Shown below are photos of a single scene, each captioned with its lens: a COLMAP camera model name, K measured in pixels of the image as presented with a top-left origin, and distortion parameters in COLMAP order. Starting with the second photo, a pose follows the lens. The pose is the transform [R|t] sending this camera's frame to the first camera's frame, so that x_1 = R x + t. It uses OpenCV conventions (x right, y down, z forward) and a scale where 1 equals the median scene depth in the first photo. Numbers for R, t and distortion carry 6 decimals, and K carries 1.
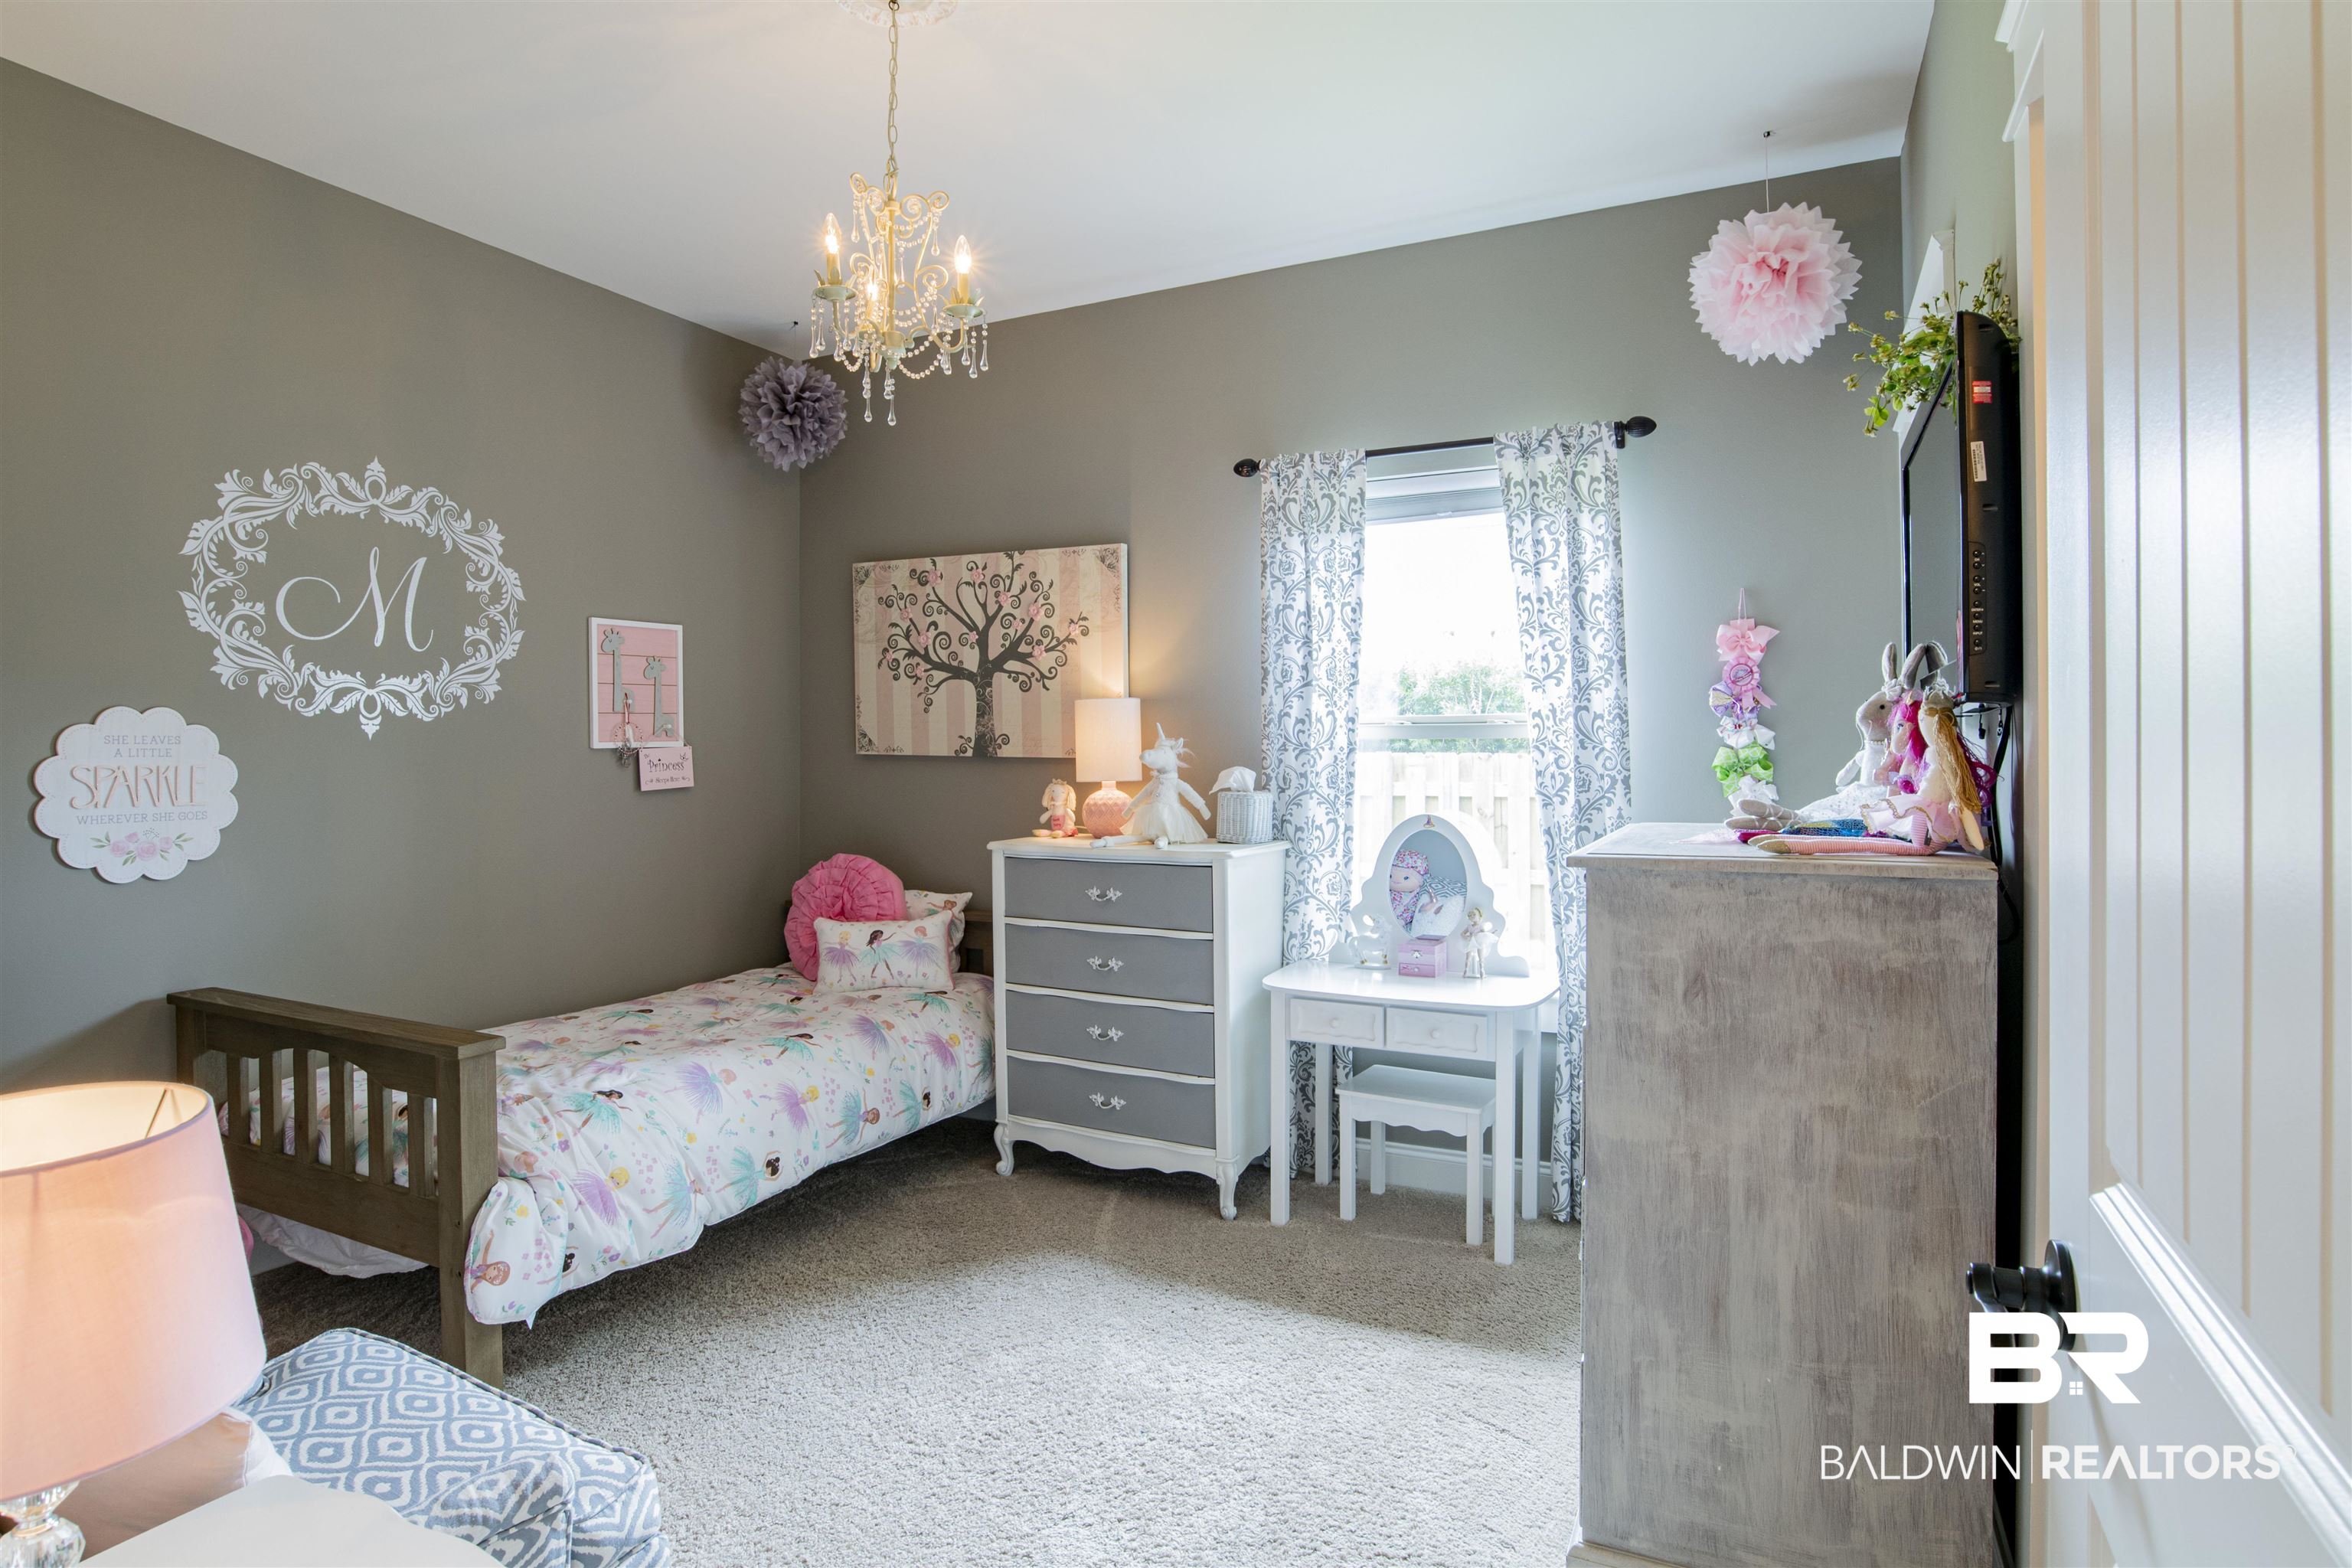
lens RADIAL K [[1218.3, 0, 1167.8], [0, 1218.3, 772.3], [0, 0, 1]] dist [-0.040142, 0.009551]
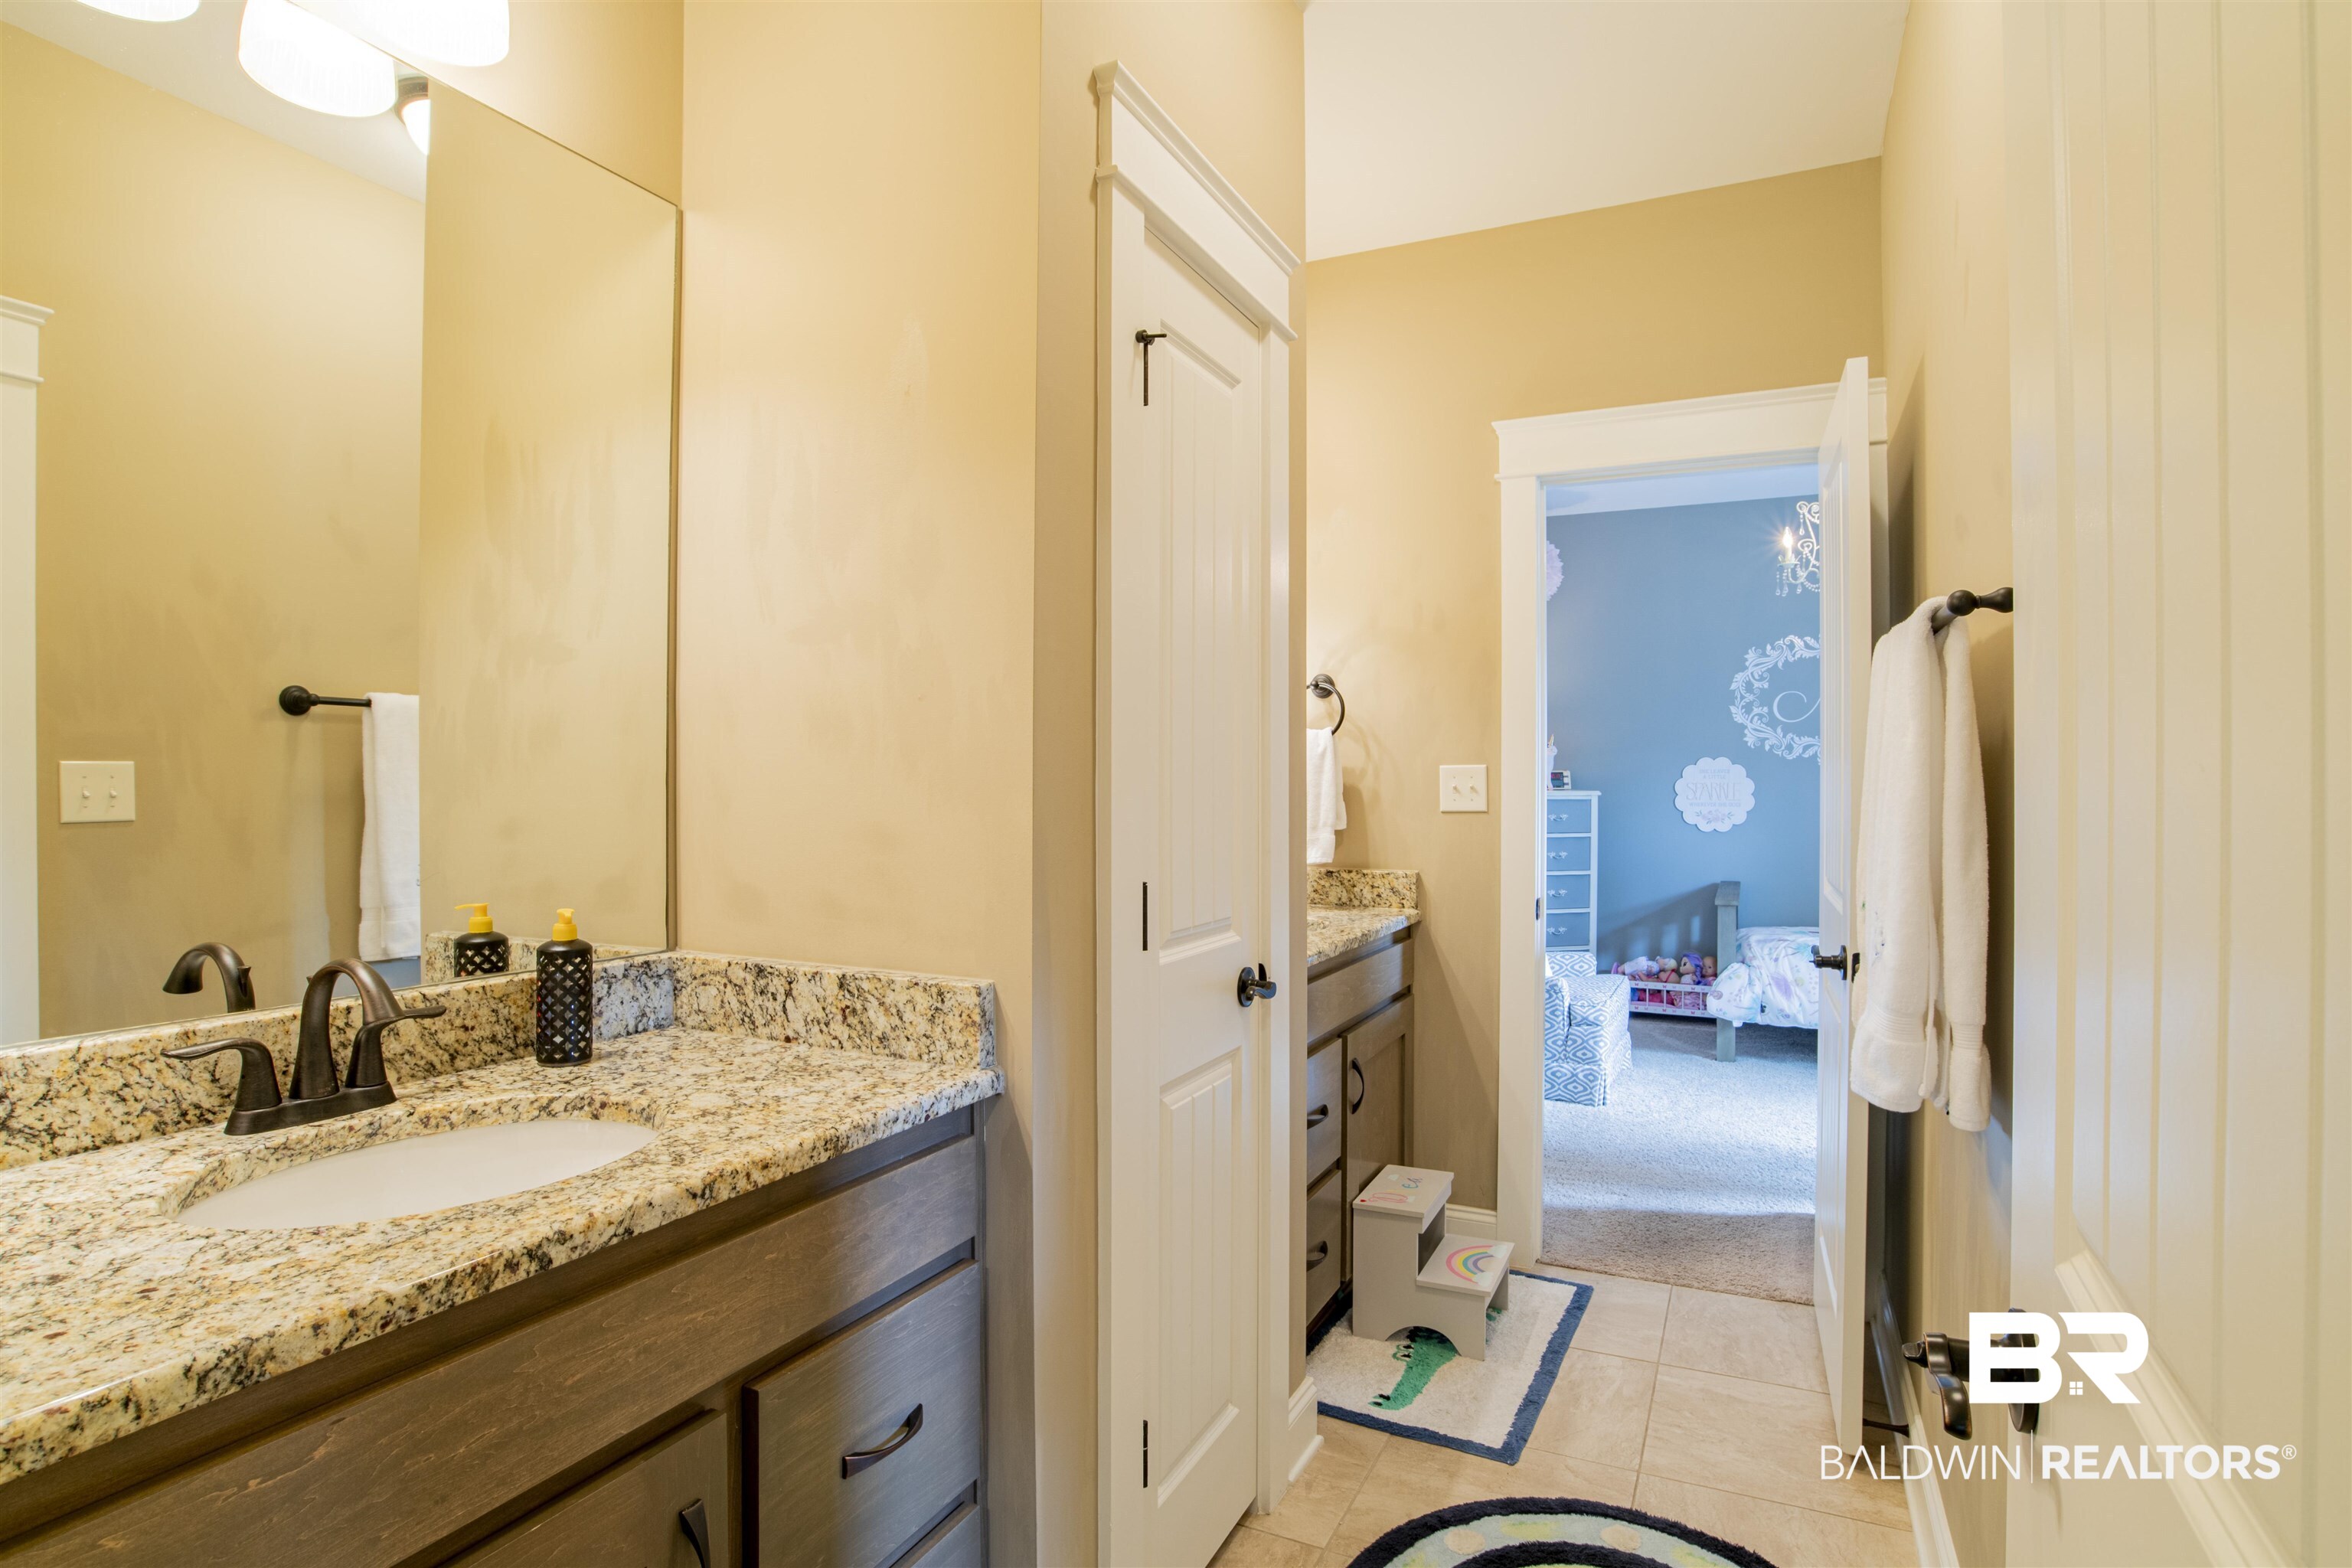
lens RADIAL K [[1218.3, 0, 1170.6], [0, 1218.3, 783.9], [0, 0, 1]] dist [-0.040142, 0.009551]
pose [[0.019596, 0.002994, -0.999804, 1.410090], [-0.018005, 0.999834, 0.002641, 0.010006], [0.999646, 0.017950, 0.019646, -0.109624]]
